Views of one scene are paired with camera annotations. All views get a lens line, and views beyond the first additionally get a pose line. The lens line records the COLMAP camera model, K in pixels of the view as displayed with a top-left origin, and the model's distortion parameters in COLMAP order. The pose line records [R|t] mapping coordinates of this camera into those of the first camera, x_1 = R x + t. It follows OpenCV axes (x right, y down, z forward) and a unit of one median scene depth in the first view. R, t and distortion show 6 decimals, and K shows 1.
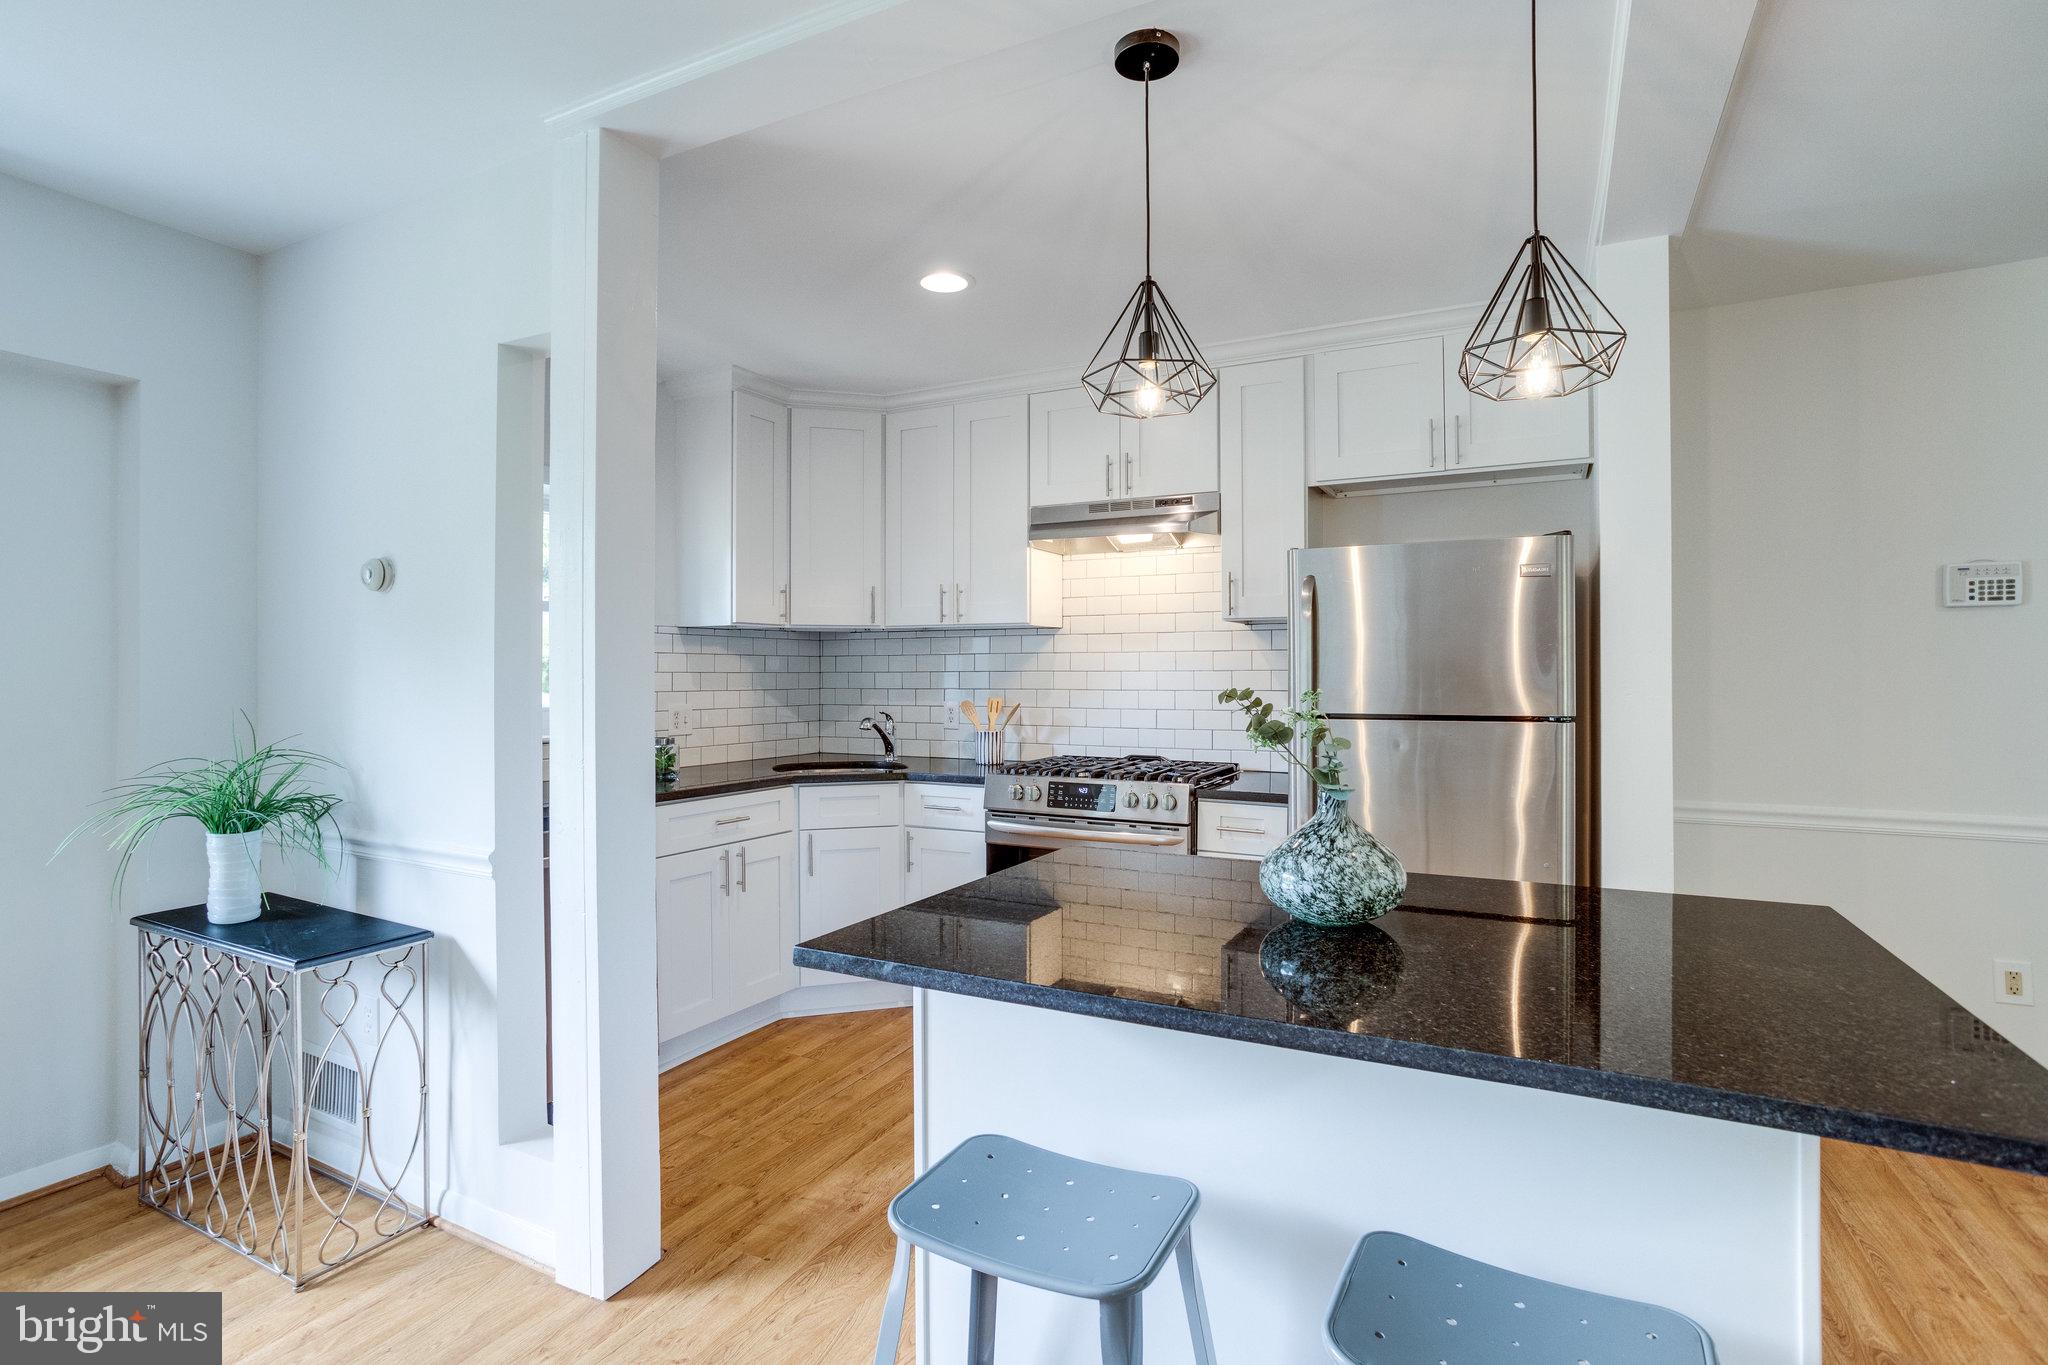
lens RADIAL K [[996.7, 0, 1022.1], [0, 996.7, 664.7], [0, 0, 1]] dist [-0.019300, 0.006741]
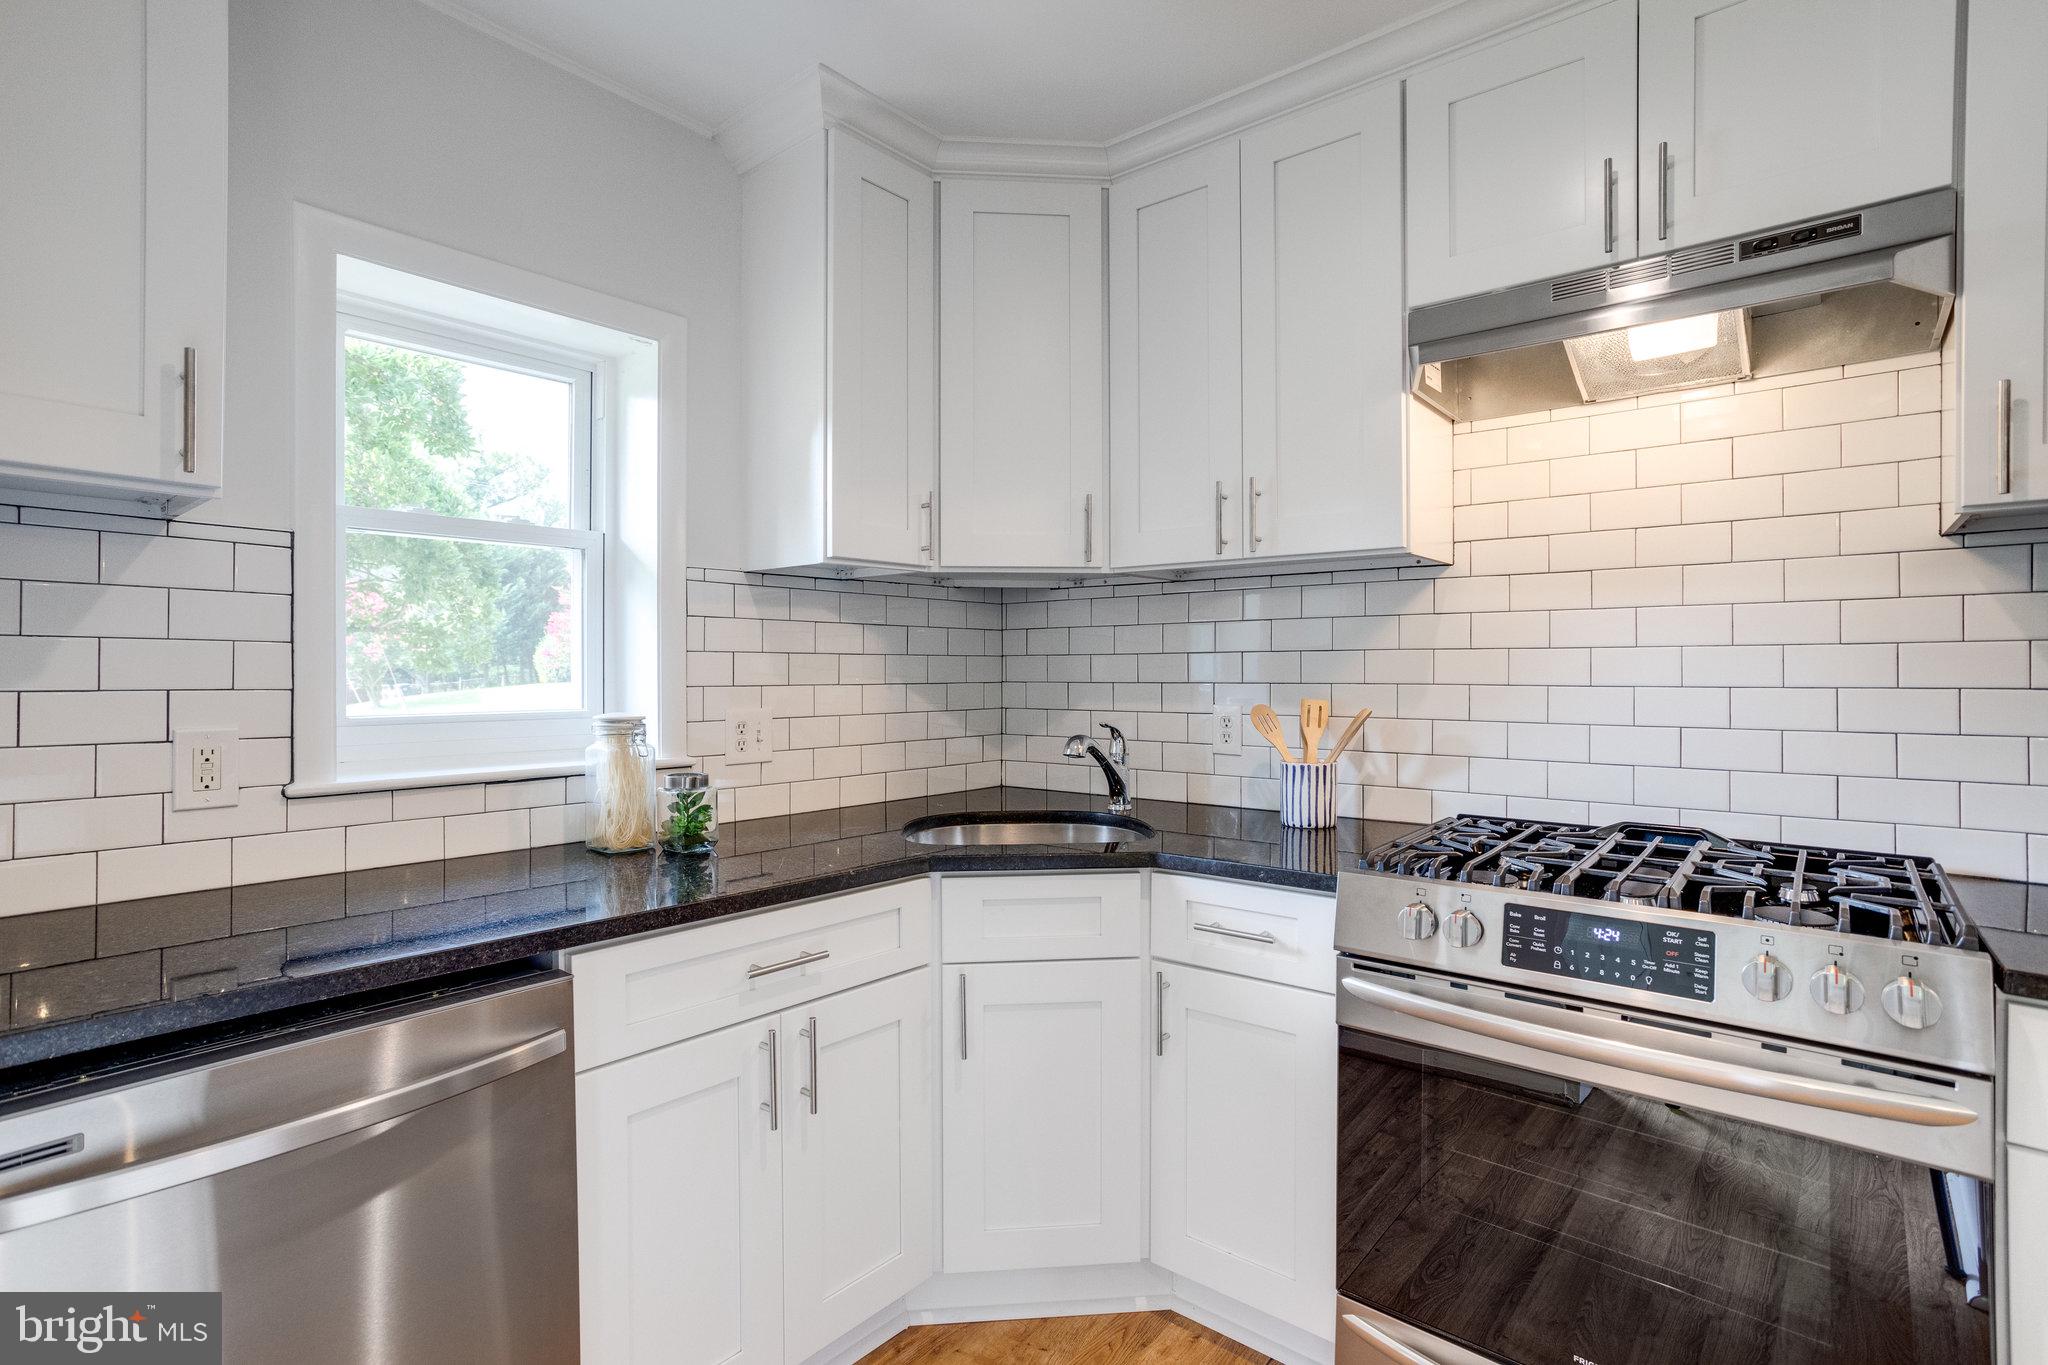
lens RADIAL K [[996.7, 0, 1004.4], [0, 996.7, 670.1], [0, 0, 1]] dist [-0.019300, 0.006741]
pose [[0.973306, 0.000005, -0.229511, -0.069865], [0.002026, 0.999961, 0.008610, 0.012977], [0.229502, -0.008845, 0.973268, 0.464835]]
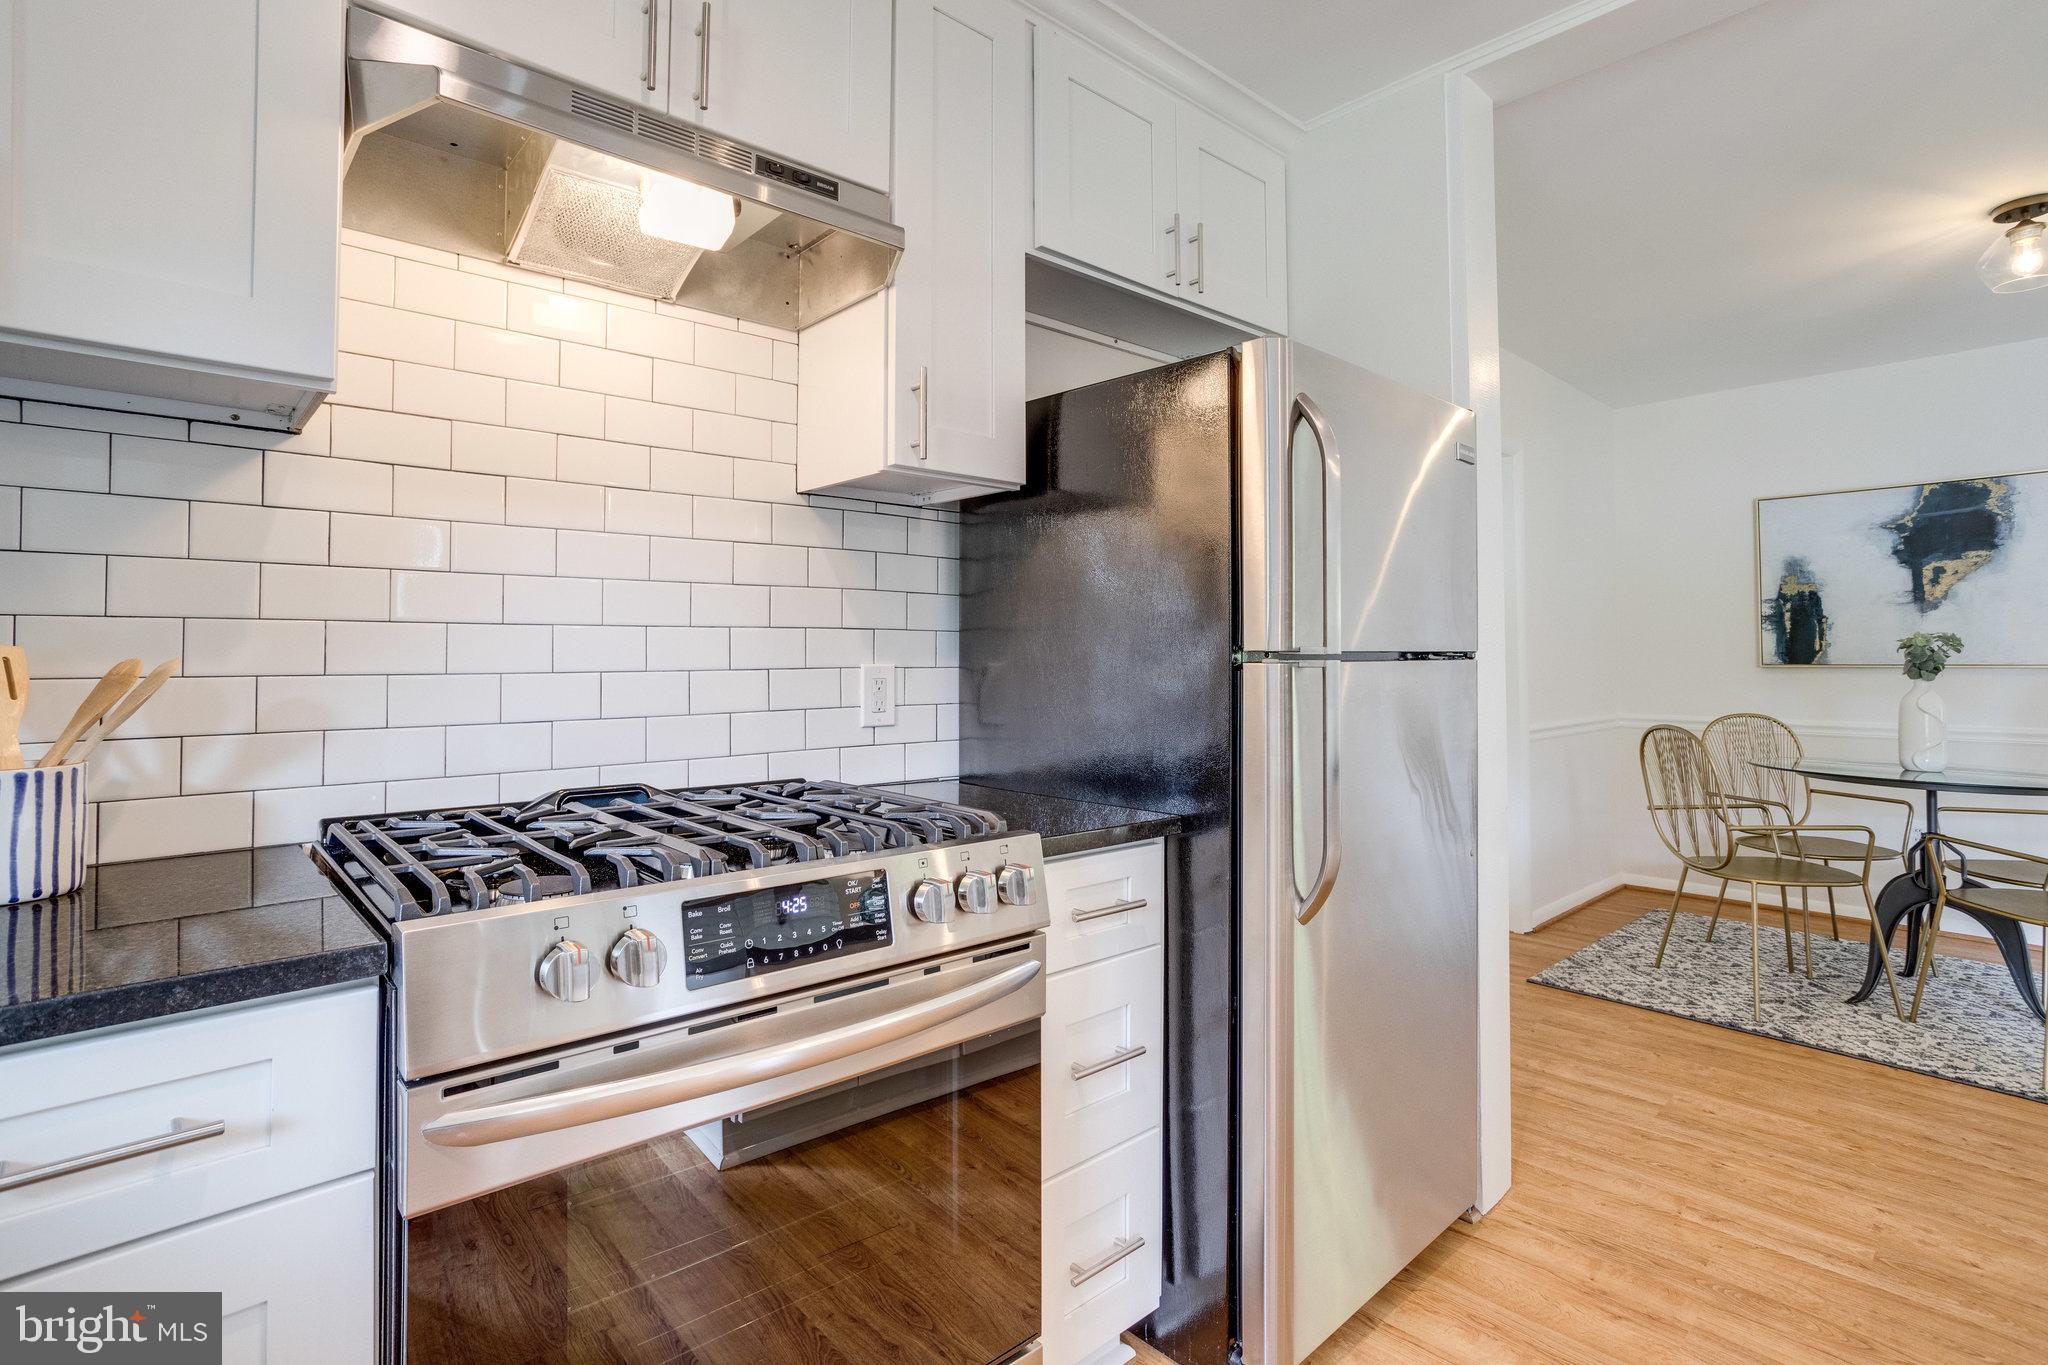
lens RADIAL K [[996.7, 0, 1082.2], [0, 996.7, 622.5], [0, 0, 1]] dist [-0.019300, 0.006741]
pose [[0.350150, 0.025402, 0.936349, -0.180472], [-0.004336, 0.999665, -0.025499, 0.034102], [-0.936684, 0.004869, 0.350143, 0.665250]]
